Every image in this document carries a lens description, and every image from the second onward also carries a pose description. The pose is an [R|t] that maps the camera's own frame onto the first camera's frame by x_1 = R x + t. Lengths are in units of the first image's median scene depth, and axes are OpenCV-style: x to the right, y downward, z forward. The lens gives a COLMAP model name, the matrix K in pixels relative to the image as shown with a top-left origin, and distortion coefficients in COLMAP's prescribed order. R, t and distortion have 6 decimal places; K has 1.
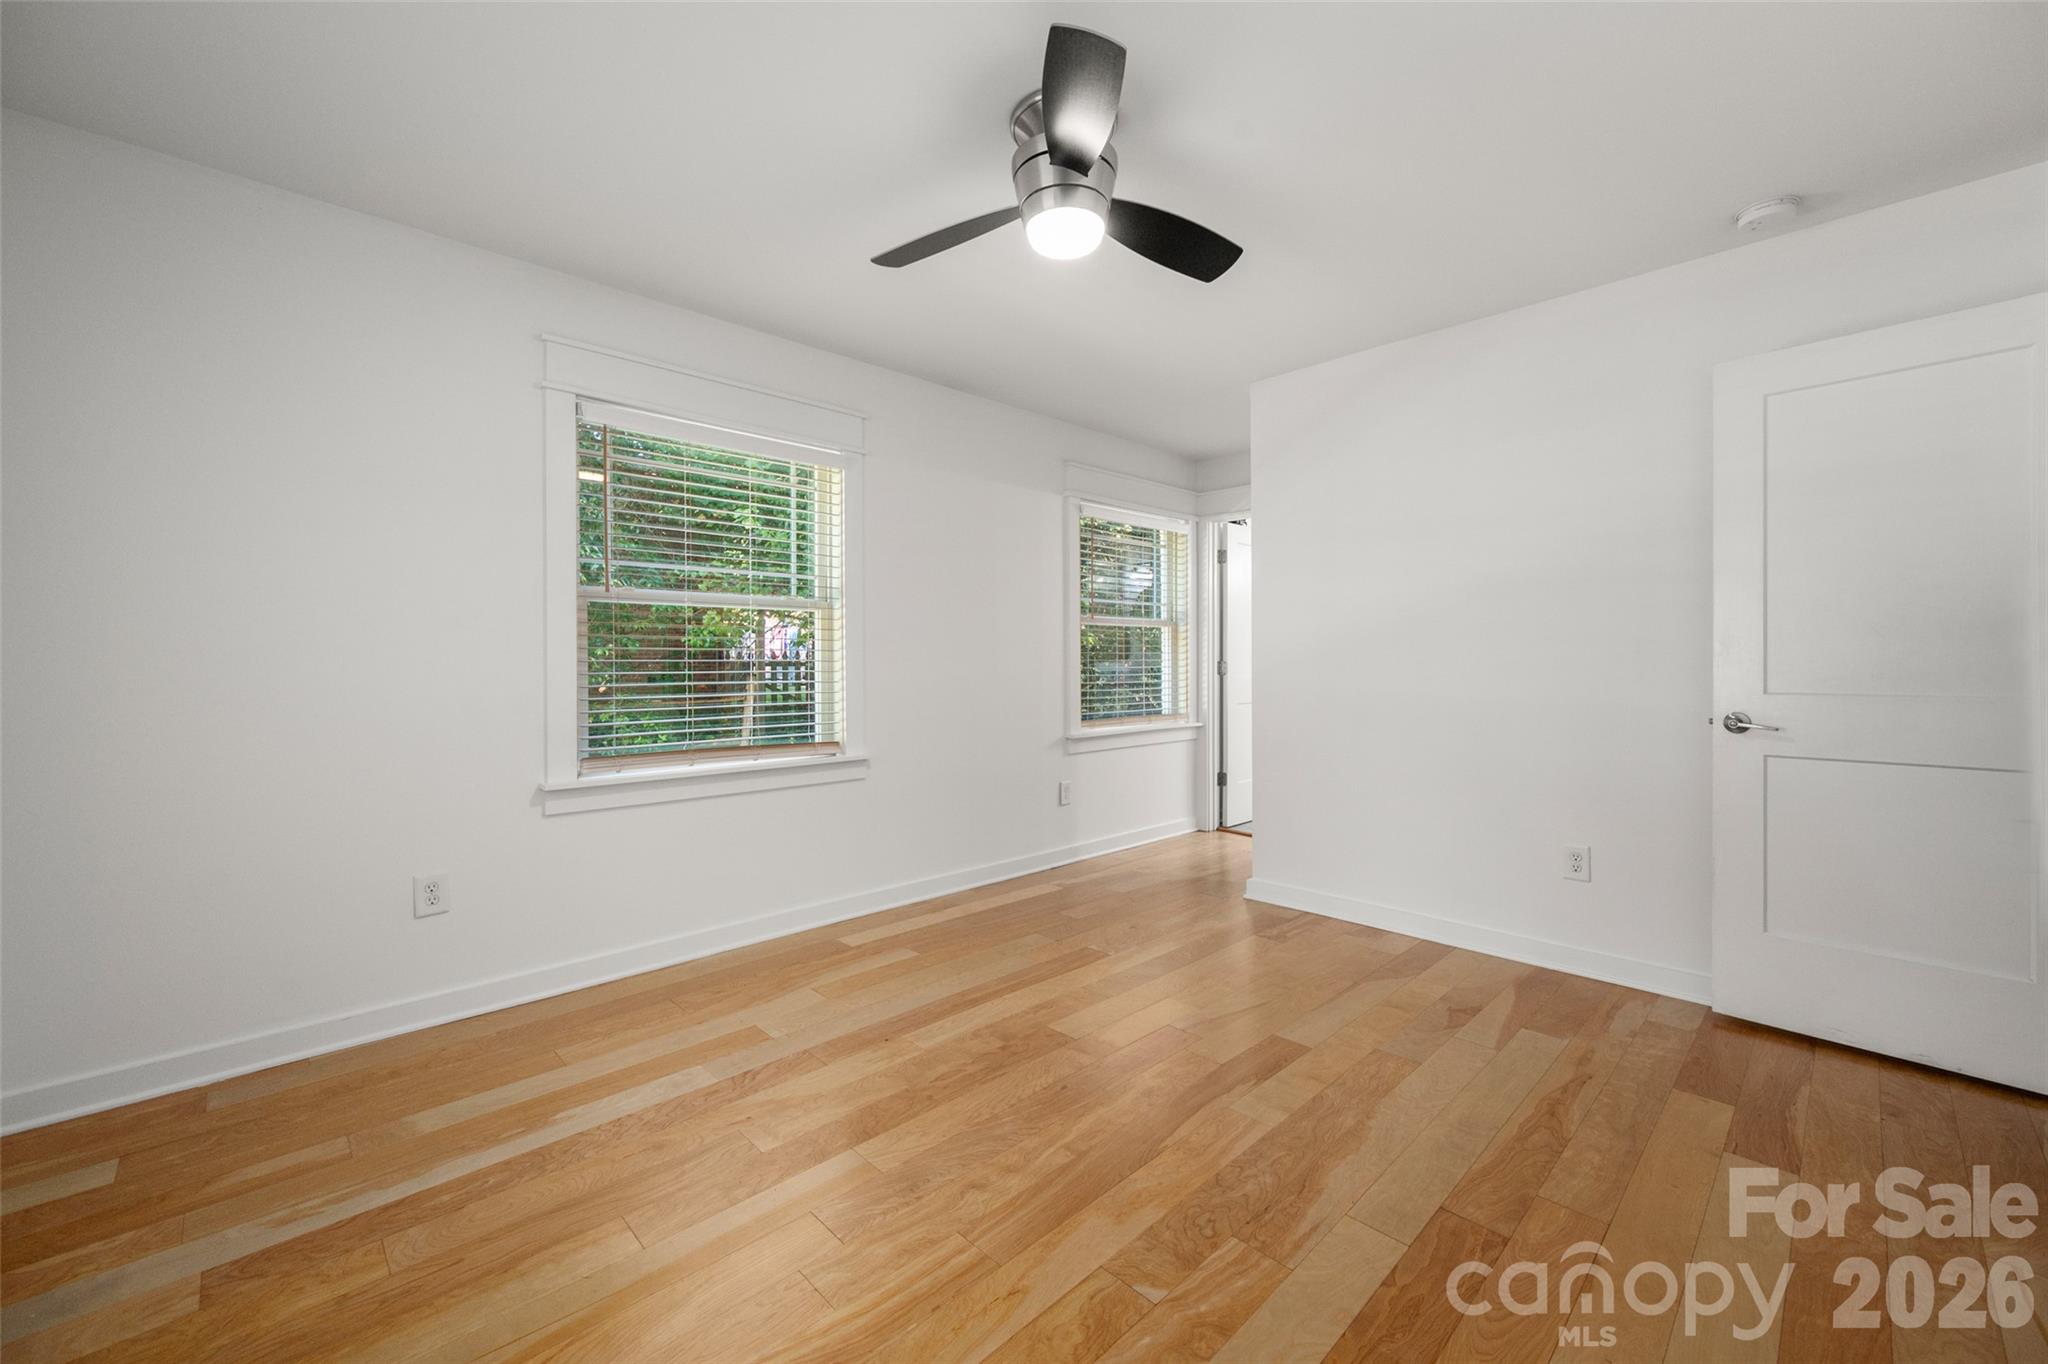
lens RADIAL K [[810.9, 0, 1025.1], [0, 810.9, 664.4], [0, 0, 1]] dist [0.000557, -0.000107]
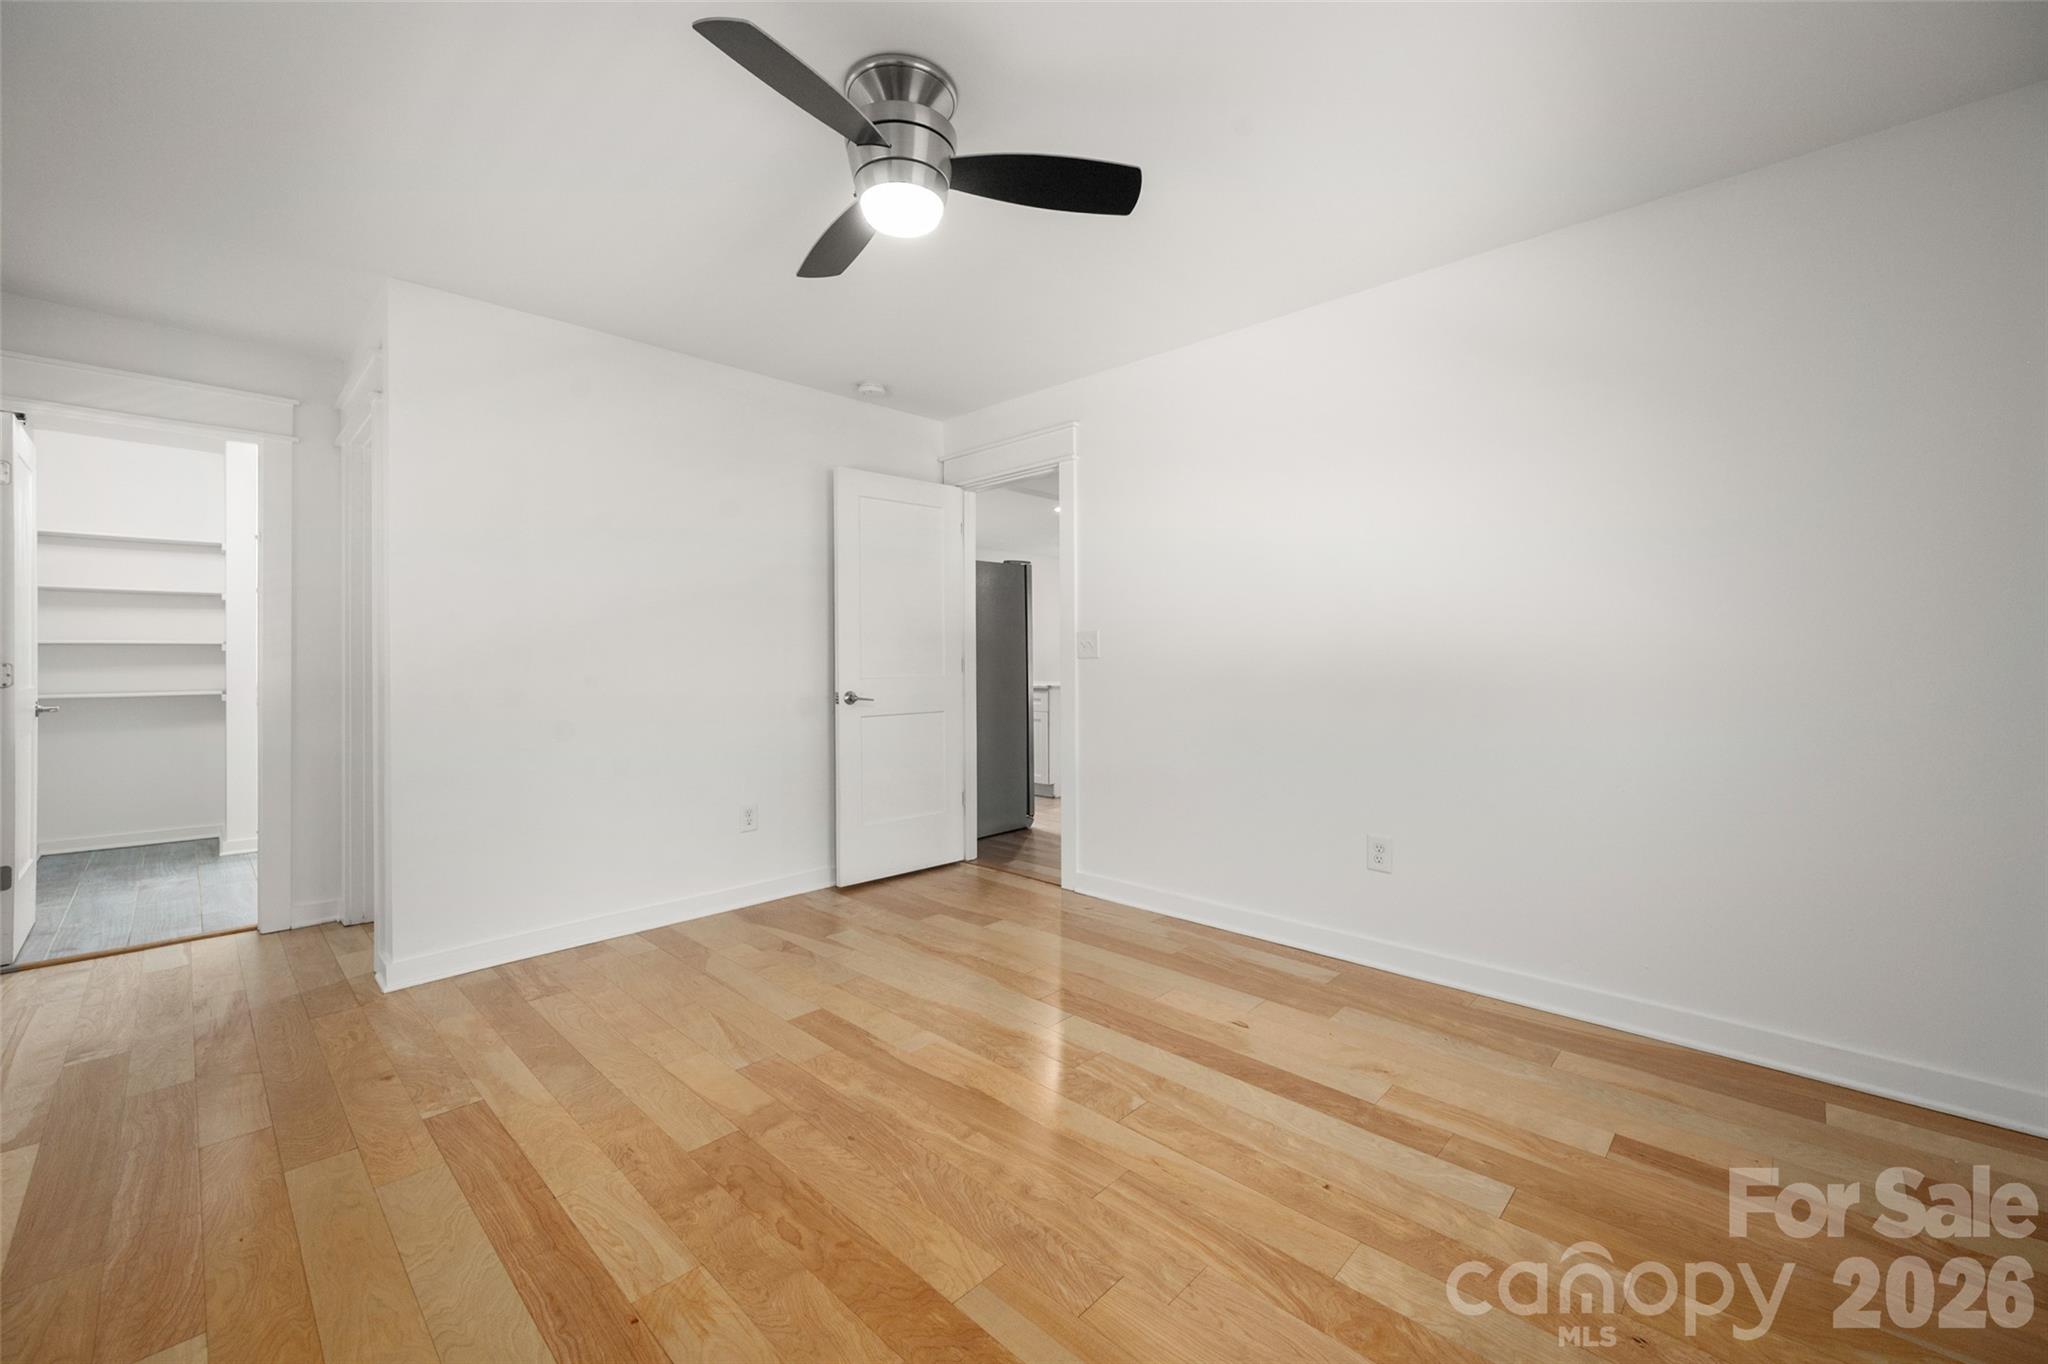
lens RADIAL K [[828.0, 0, 1022.6], [0, 828.0, 647.6], [0, 0, 1]] dist [-0.002964, -0.000193]
pose [[-0.035879, 0.012931, 0.999272, -0.736518], [0.010959, 0.999861, -0.012545, -0.001346], [-0.999296, 0.010501, -0.036016, 0.711090]]
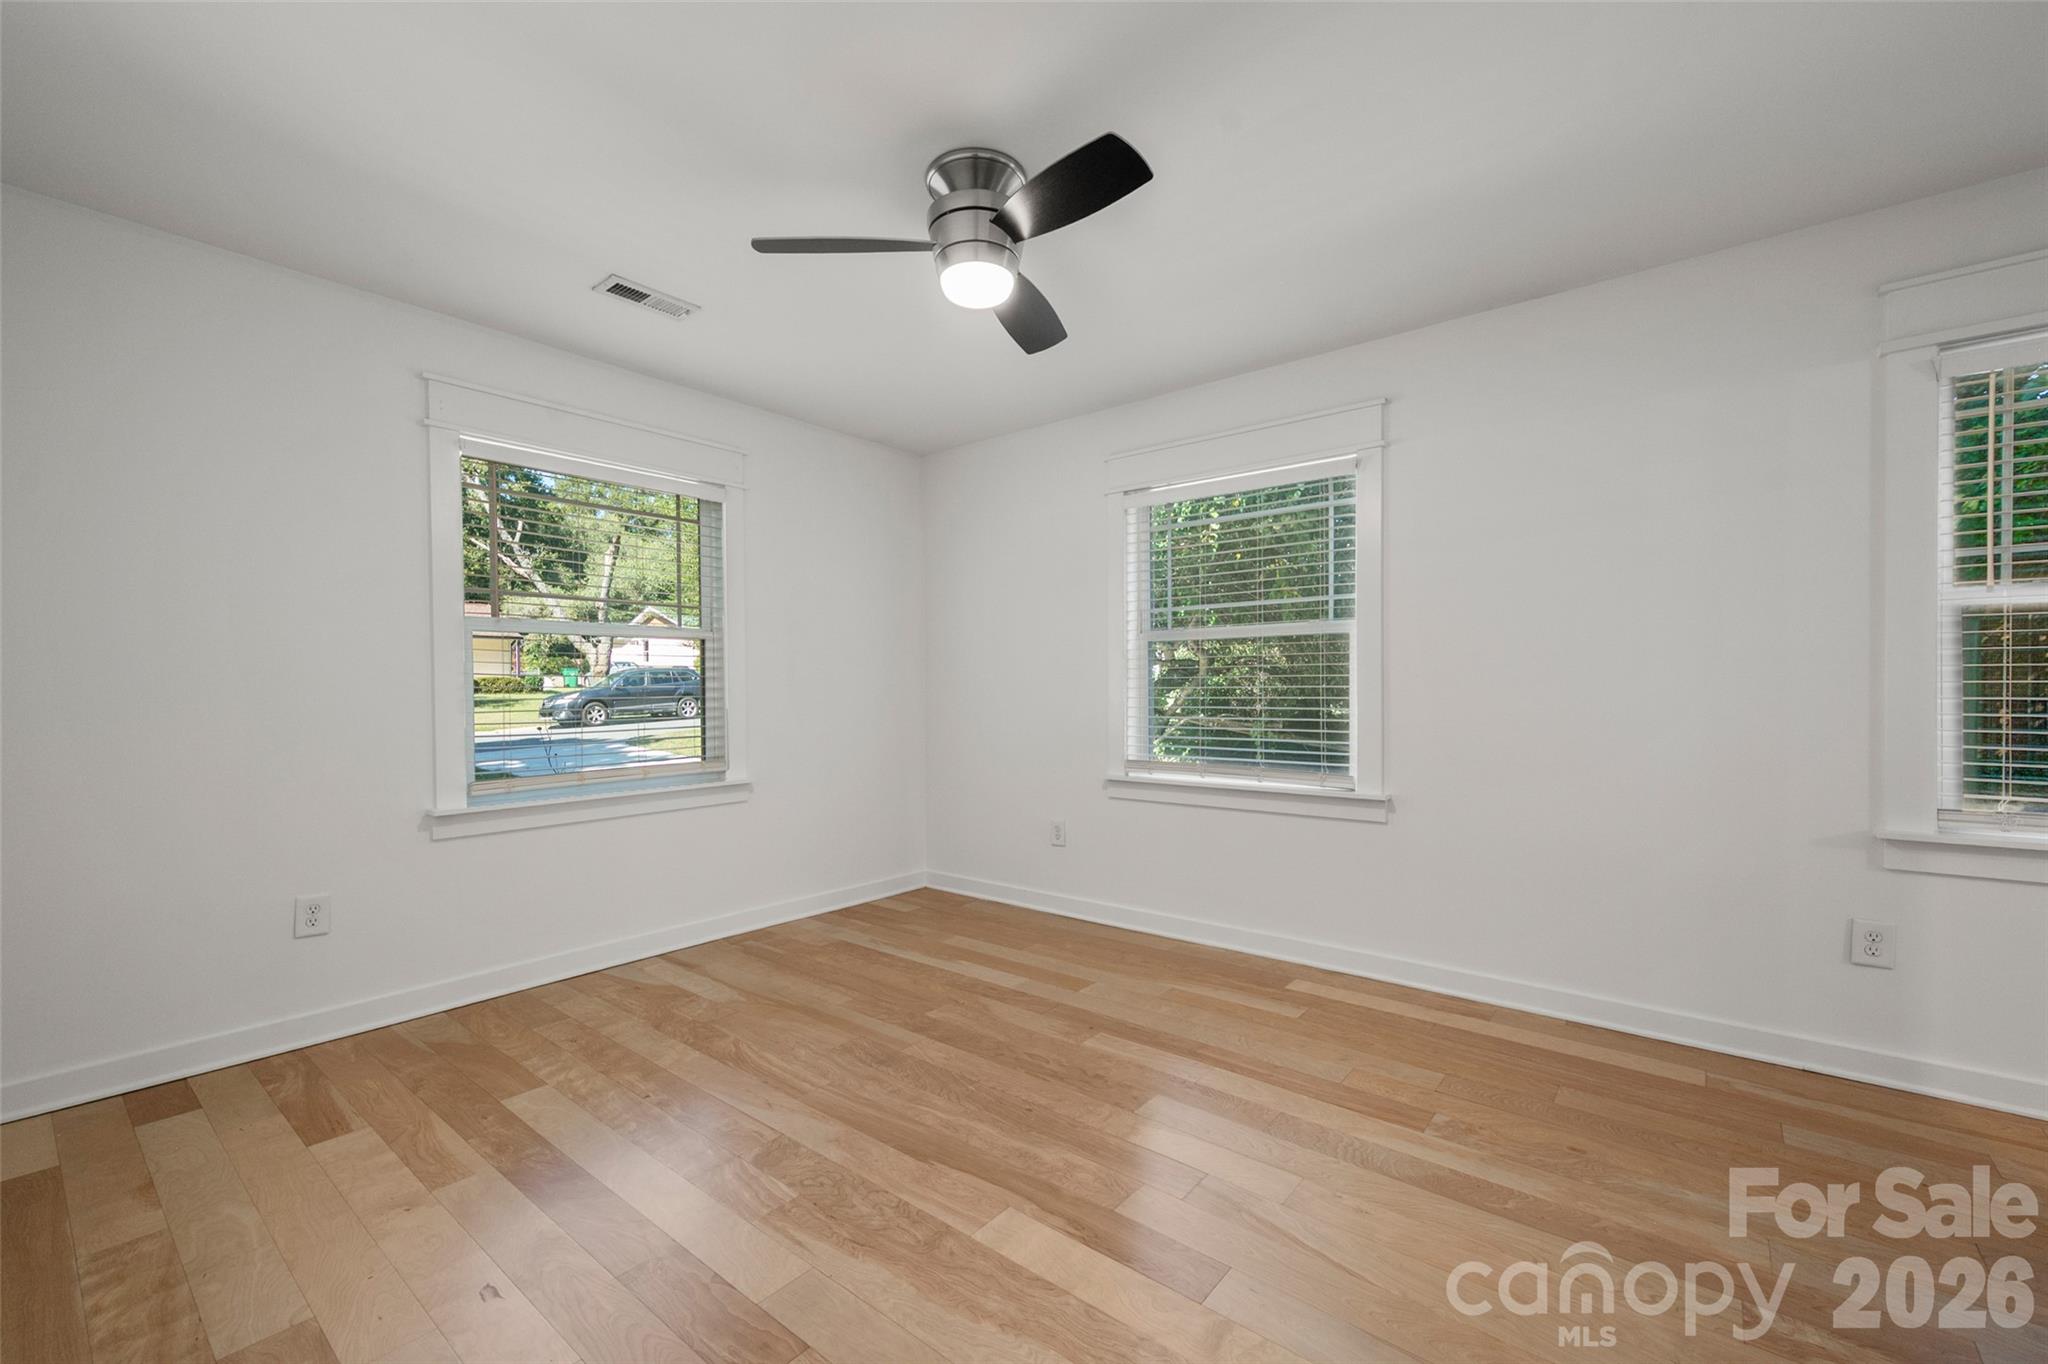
lens RADIAL K [[825.3, 0, 1026.4], [0, 825.3, 729.7], [0, 0, 1]] dist [-0.003000, -0.000134]
pose [[0.129748, 0.047378, -0.990414, 0.884343], [-0.002522, 0.998870, 0.047452, -0.000755], [0.991544, -0.003659, 0.129721, 0.732457]]
